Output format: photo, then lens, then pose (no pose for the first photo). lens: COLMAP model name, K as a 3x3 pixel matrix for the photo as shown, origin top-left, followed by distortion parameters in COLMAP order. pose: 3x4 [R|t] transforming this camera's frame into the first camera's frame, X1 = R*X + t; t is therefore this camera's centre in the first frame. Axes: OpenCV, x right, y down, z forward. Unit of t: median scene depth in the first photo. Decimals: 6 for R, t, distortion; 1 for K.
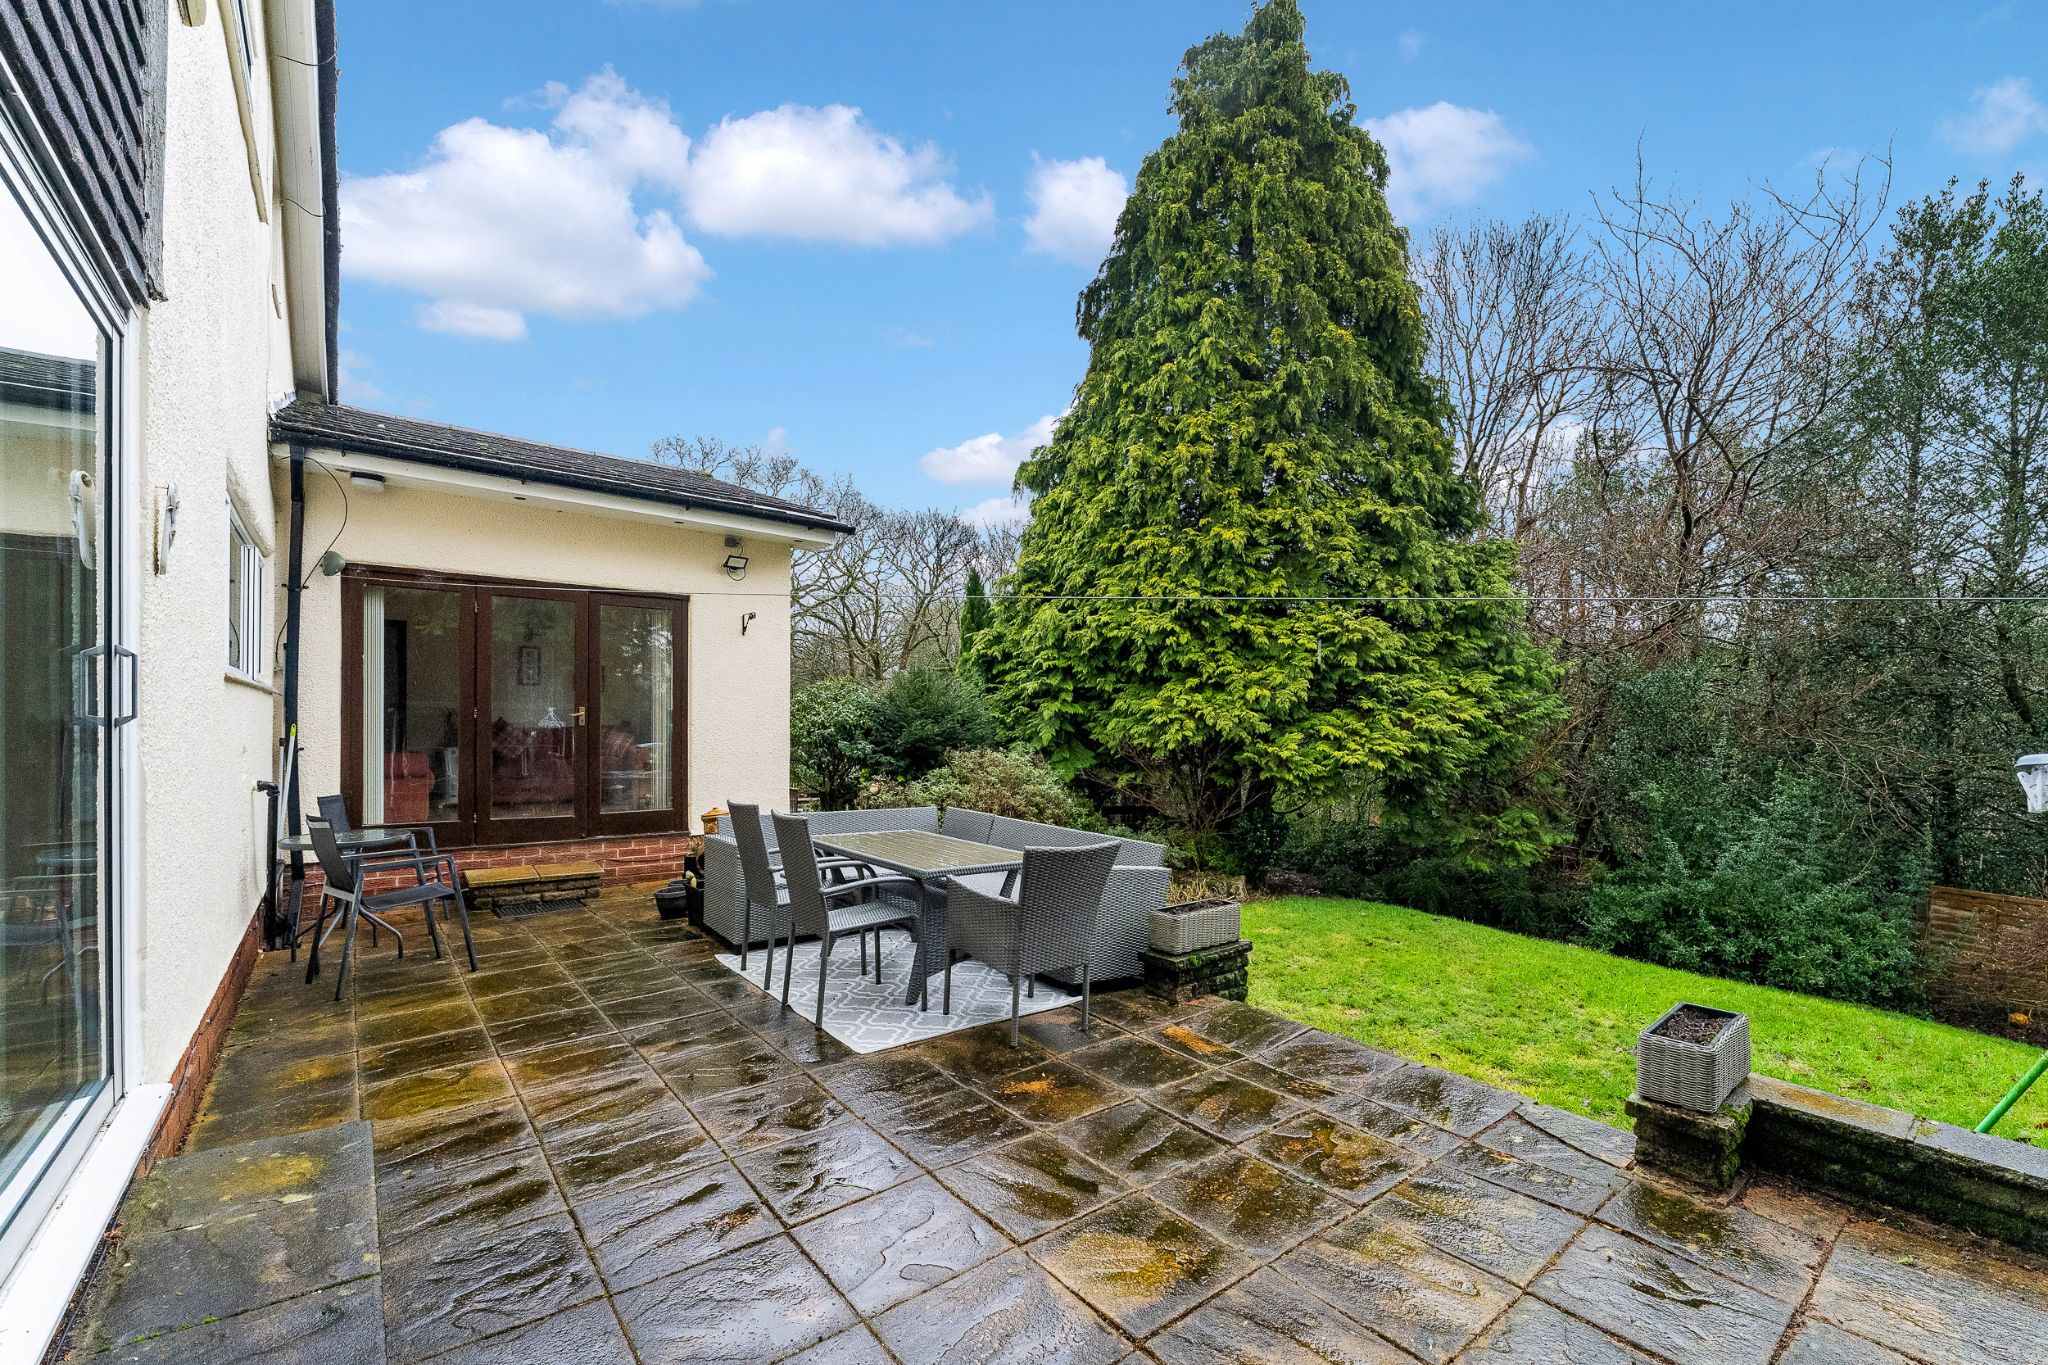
lens RADIAL K [[866.7, 0, 1030.4], [0, 866.7, 710.0], [0, 0, 1]] dist [-0.000475, 0.000029]
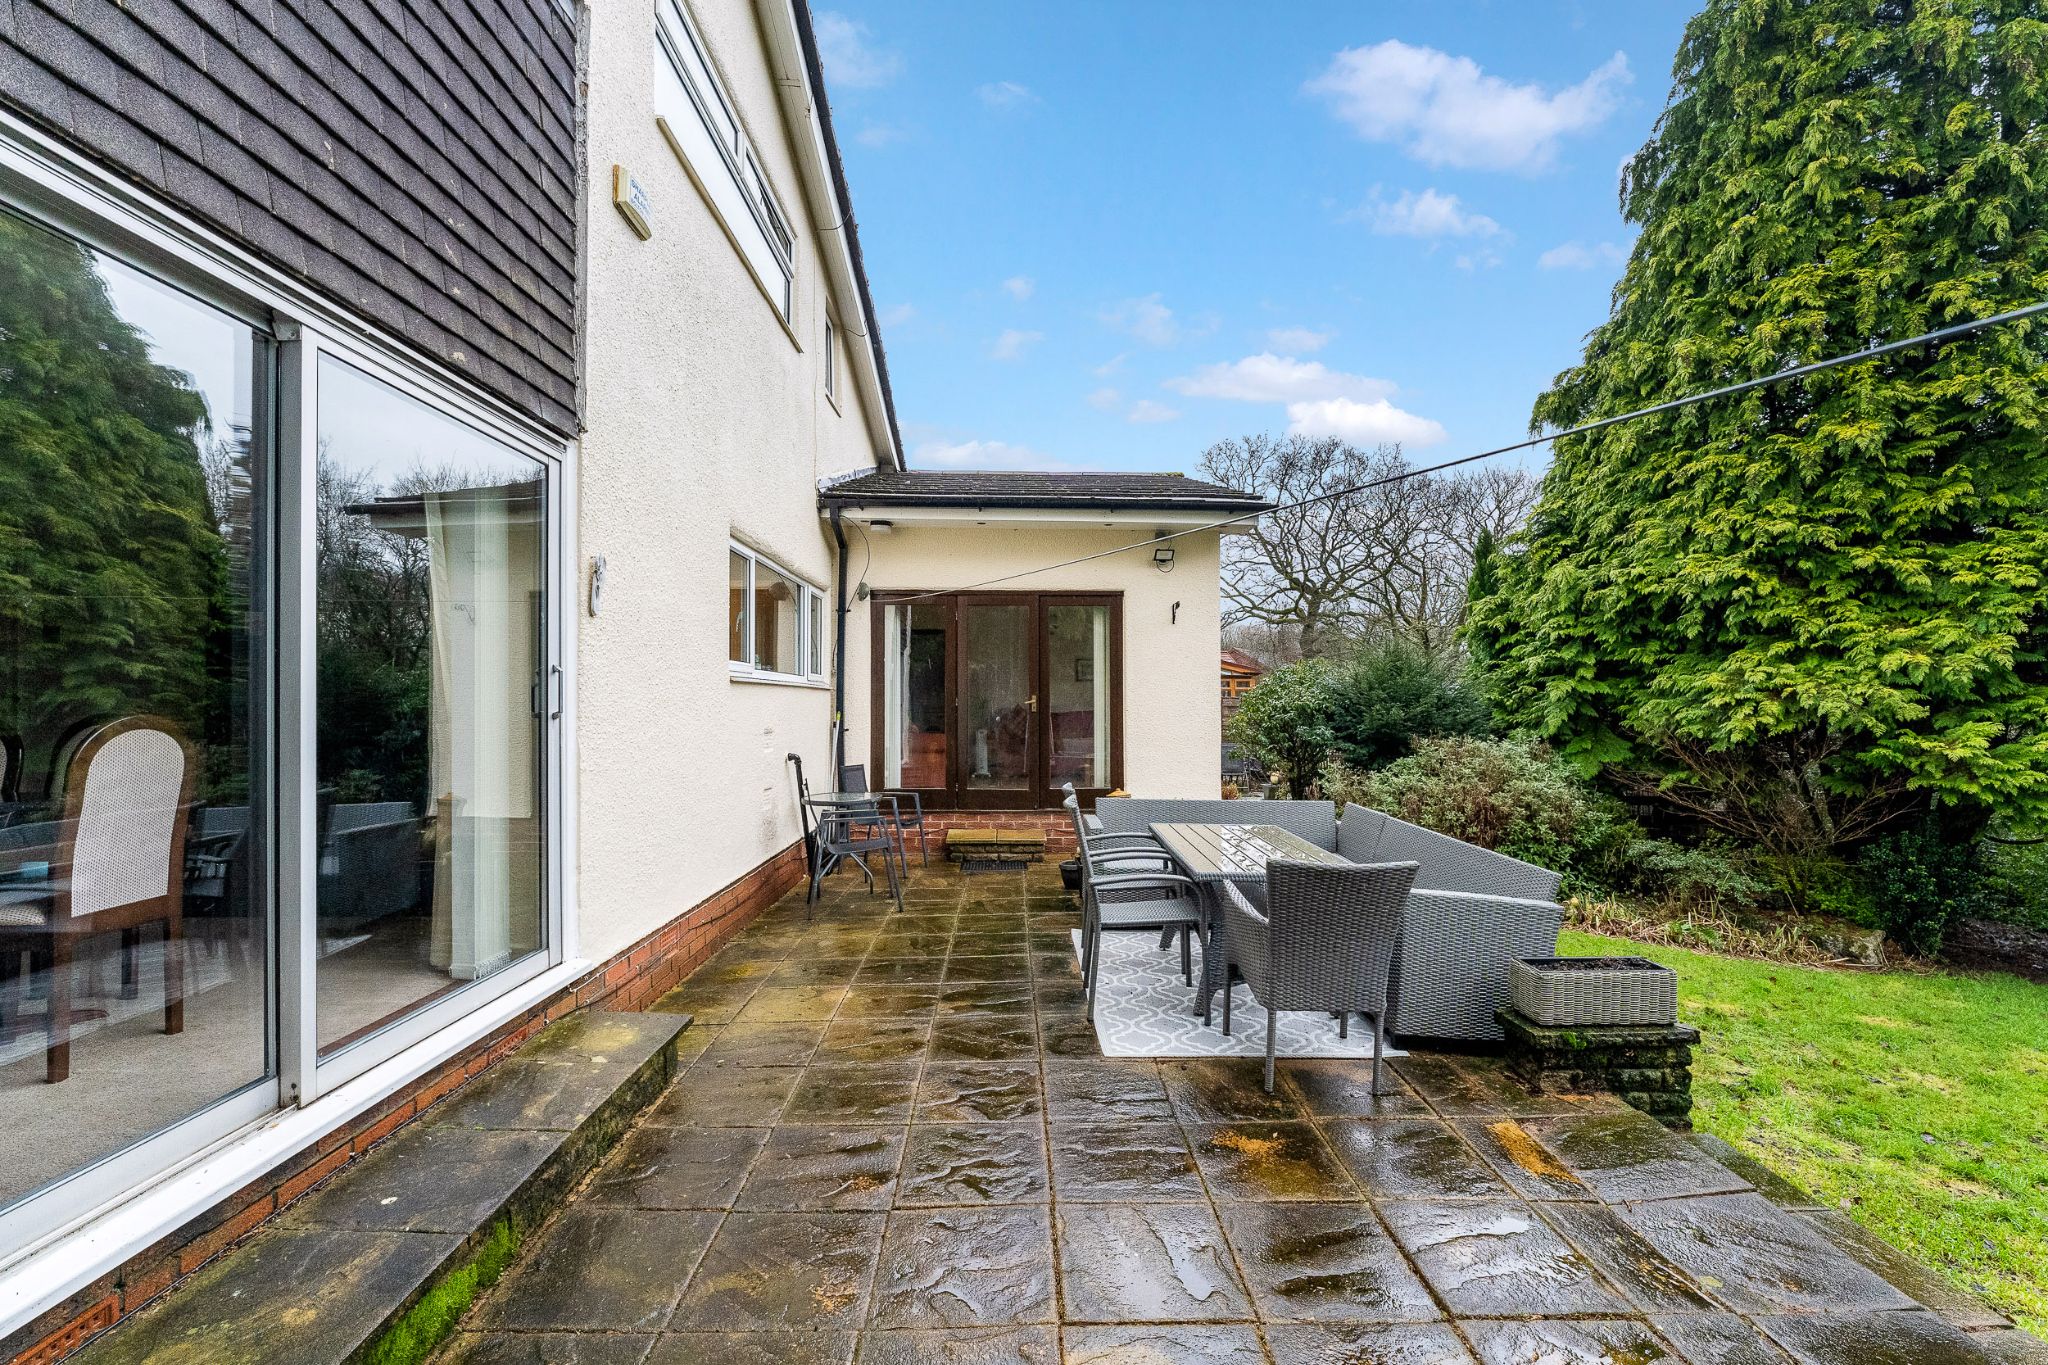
lens RADIAL K [[842.0, 0, 1024.0], [0, 842.0, 682.5], [0, 0, 1]] dist [-0.000637, 0.000236]
pose [[0.796800, -0.022894, -0.603809, 0.104350], [0.015335, 0.999726, -0.017668, -0.000818], [0.604048, 0.004819, 0.796933, 0.067682]]
